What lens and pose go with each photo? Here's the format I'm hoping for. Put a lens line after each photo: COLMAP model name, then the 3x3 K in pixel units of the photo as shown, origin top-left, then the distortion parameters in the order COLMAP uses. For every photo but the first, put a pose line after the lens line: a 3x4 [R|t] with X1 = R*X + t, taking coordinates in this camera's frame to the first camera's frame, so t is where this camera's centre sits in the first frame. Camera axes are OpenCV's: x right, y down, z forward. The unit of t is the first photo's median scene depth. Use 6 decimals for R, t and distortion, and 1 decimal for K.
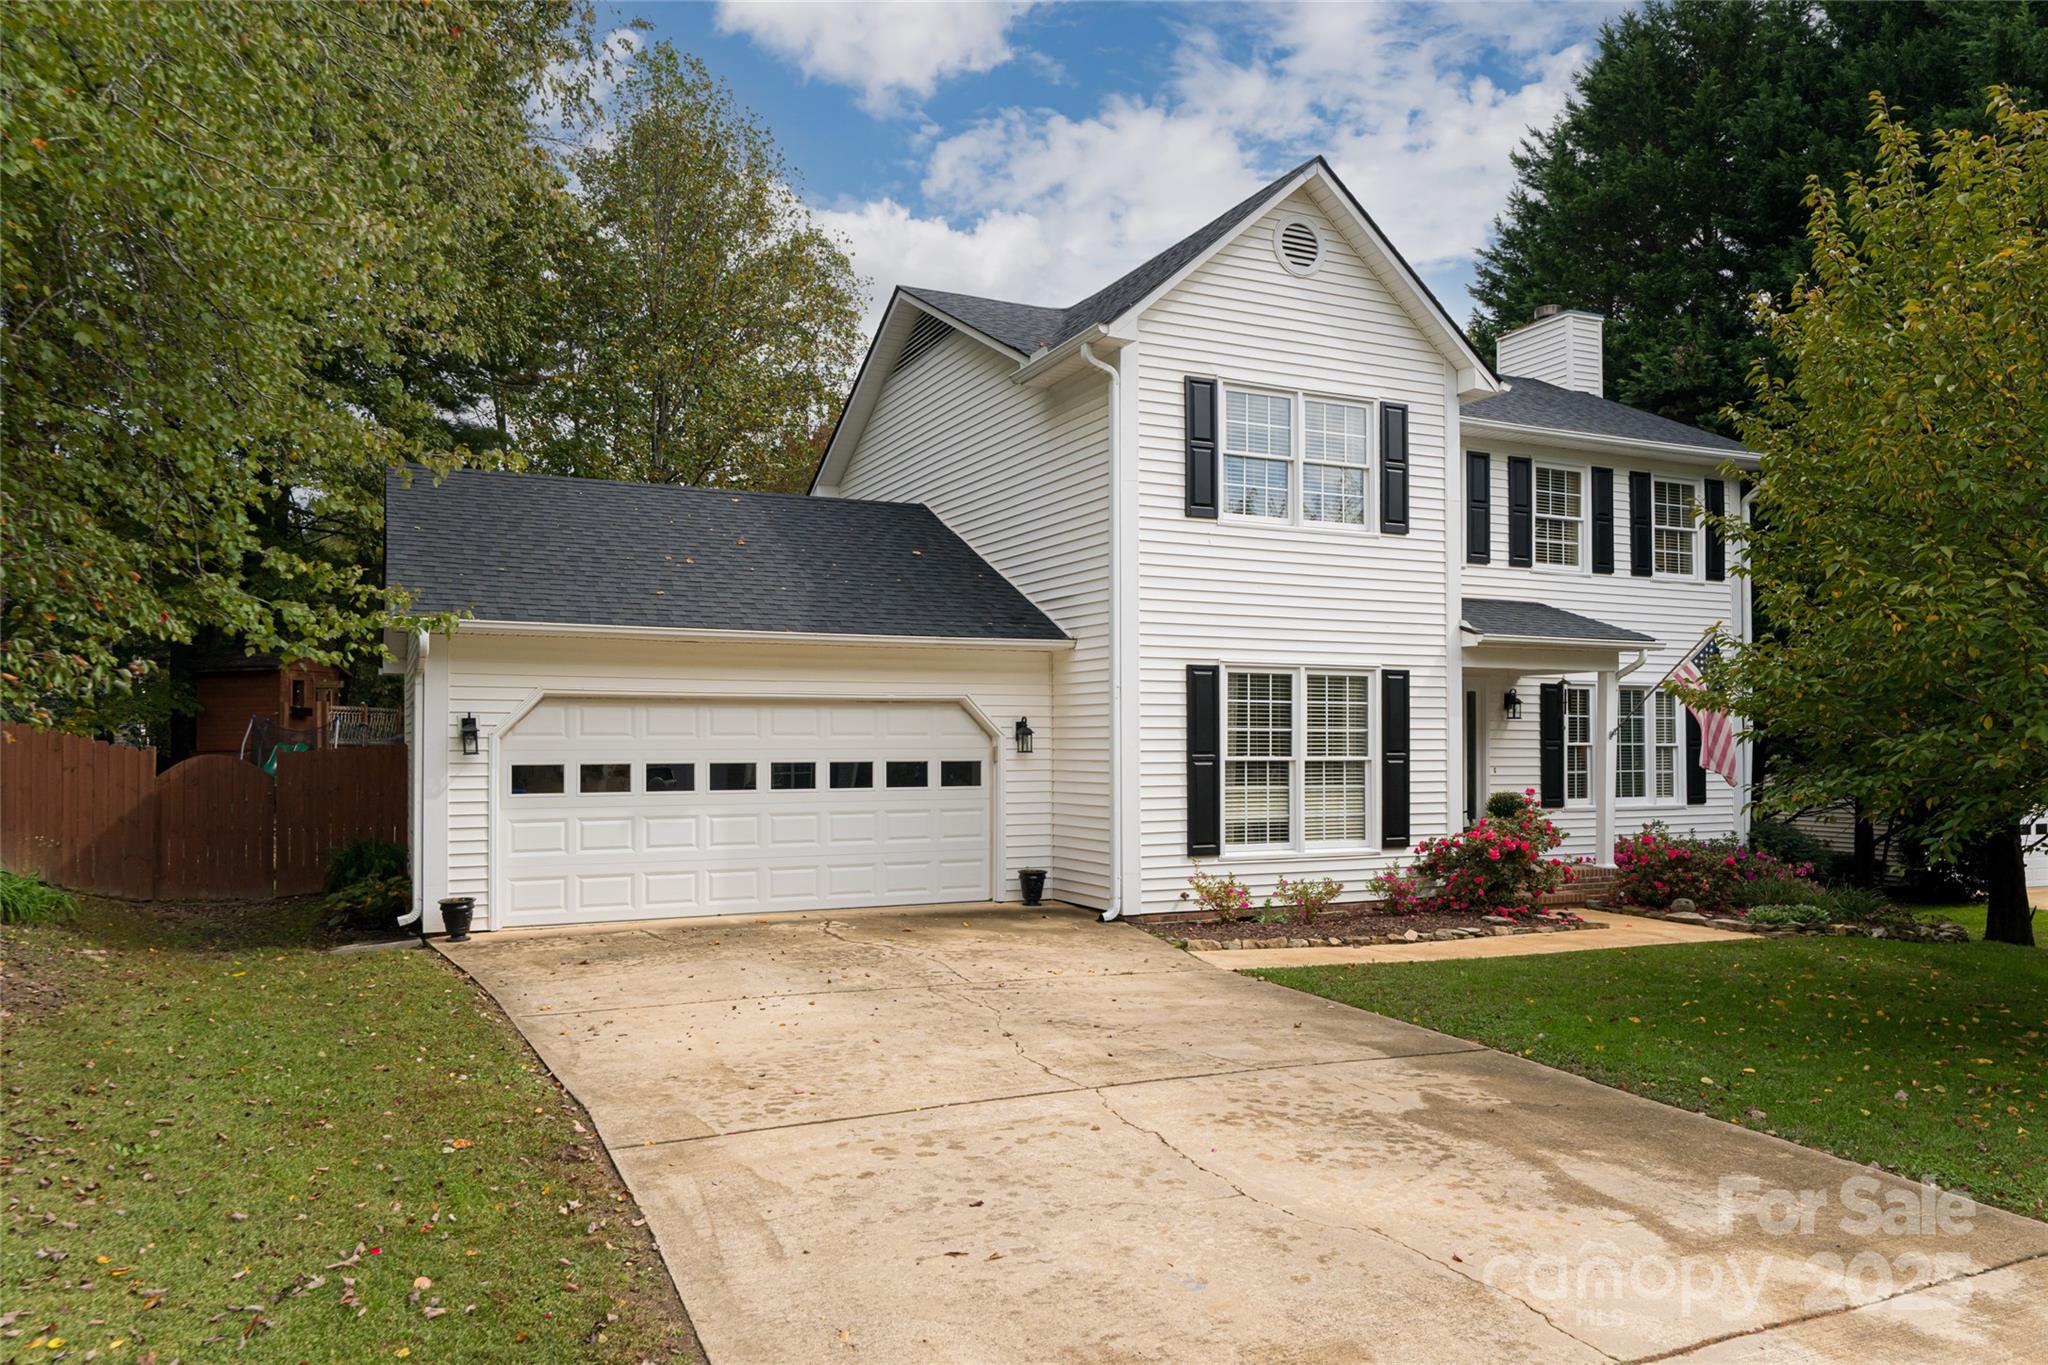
lens RADIAL K [[1377.7, 0, 1013.3], [0, 1377.7, 748.7], [0, 0, 1]] dist [0.006209, -0.004941]
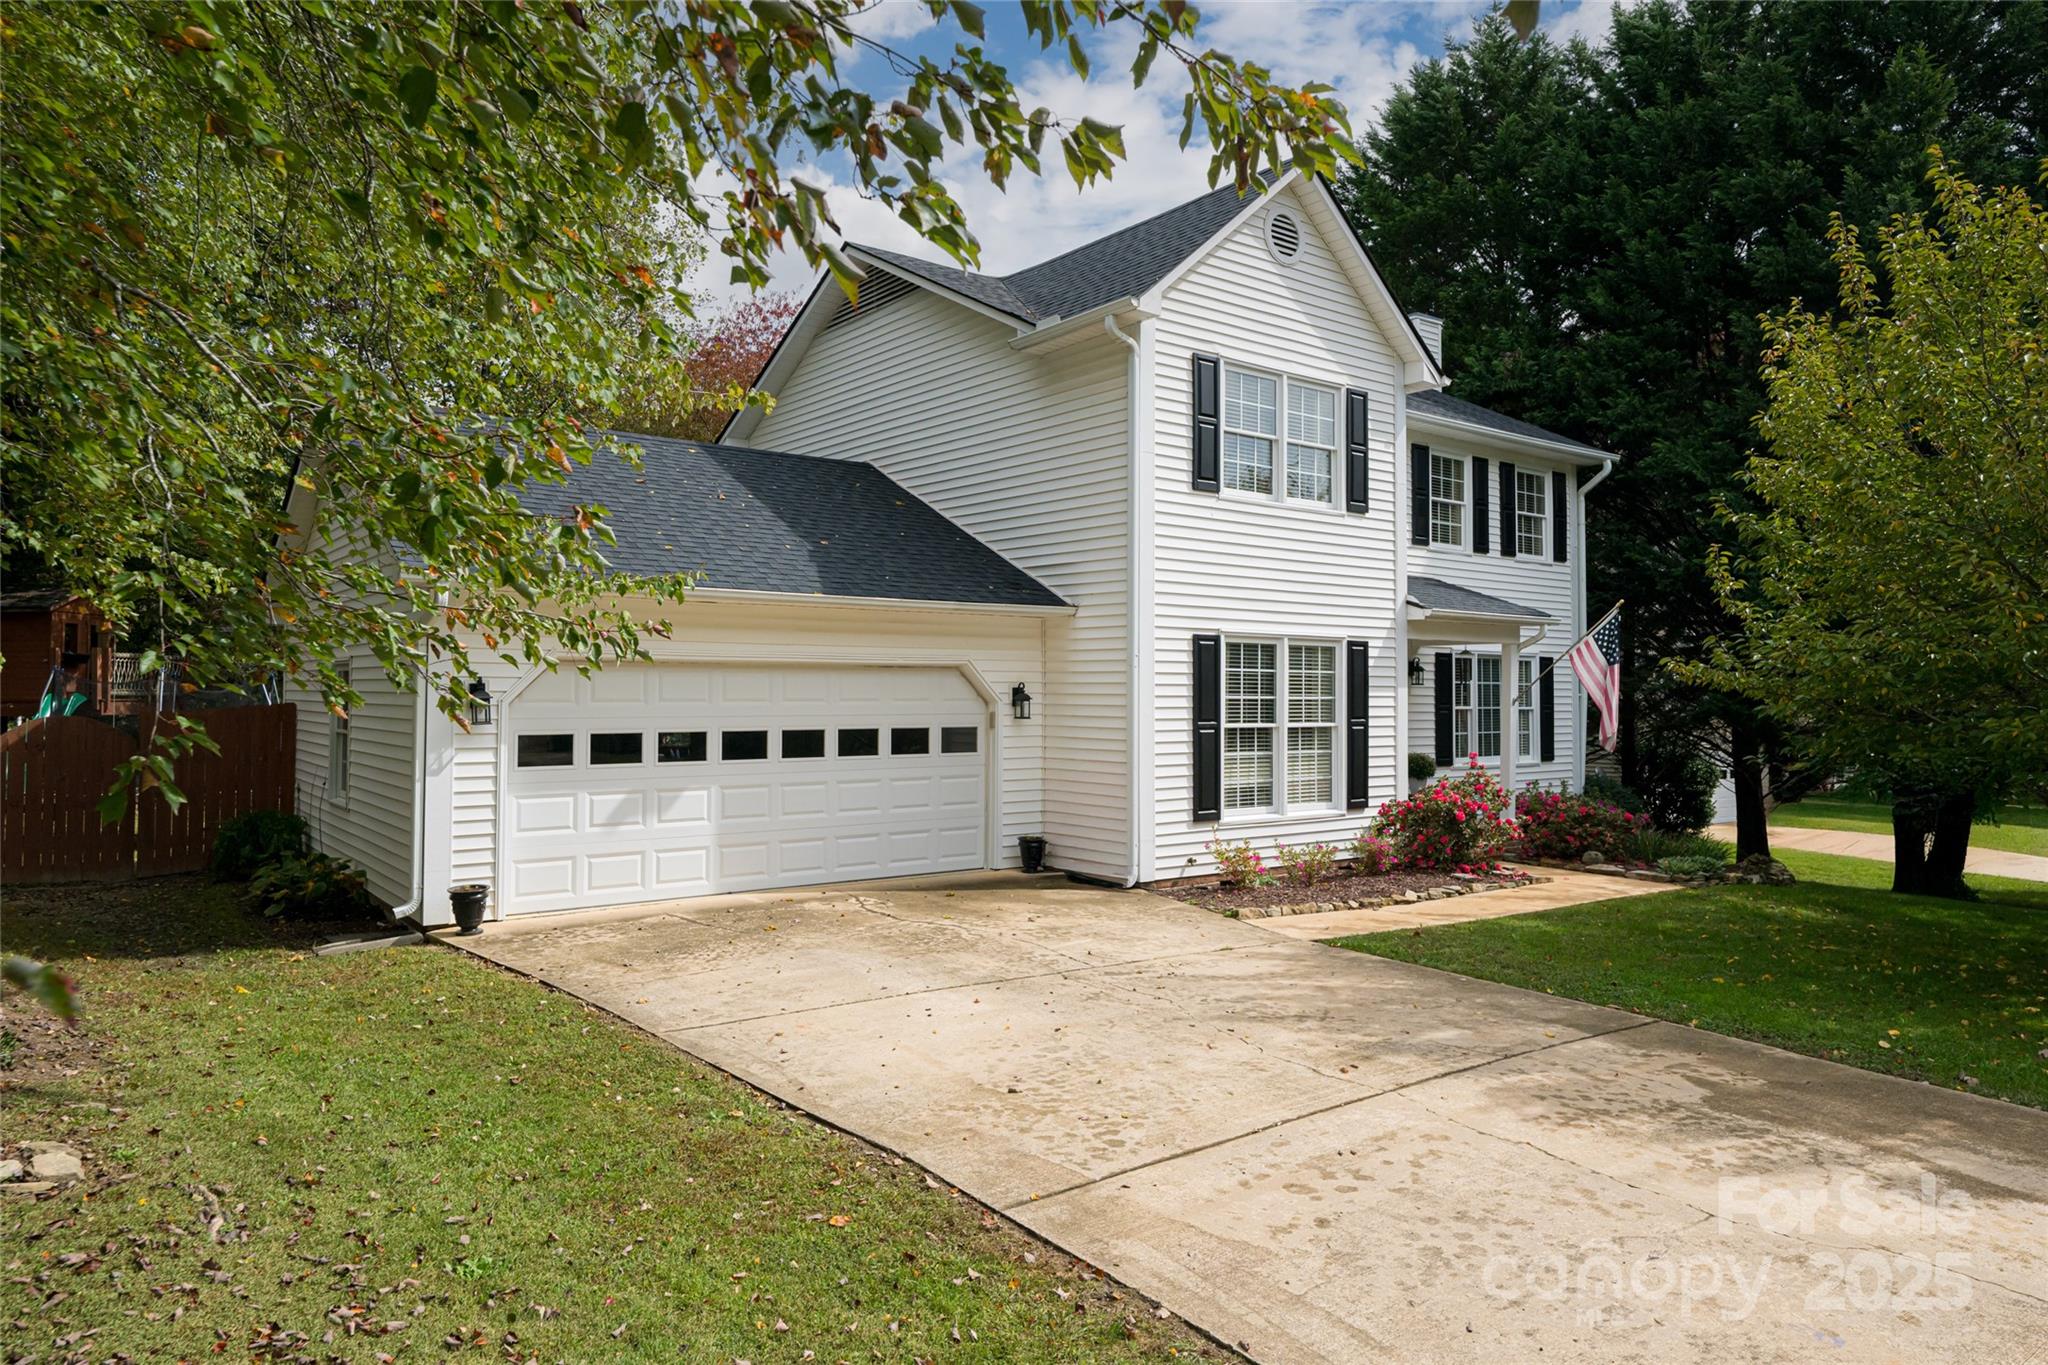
lens RADIAL K [[1300.0, 0, 1023.5], [0, 1300.0, 674.6], [0, 0, 1]] dist [0.002277, 0.001381]
pose [[0.975947, 0.009730, 0.217792, -0.205535], [-0.006564, 0.999862, -0.015255, -0.015432], [-0.217911, 0.013458, 0.975876, 0.085722]]
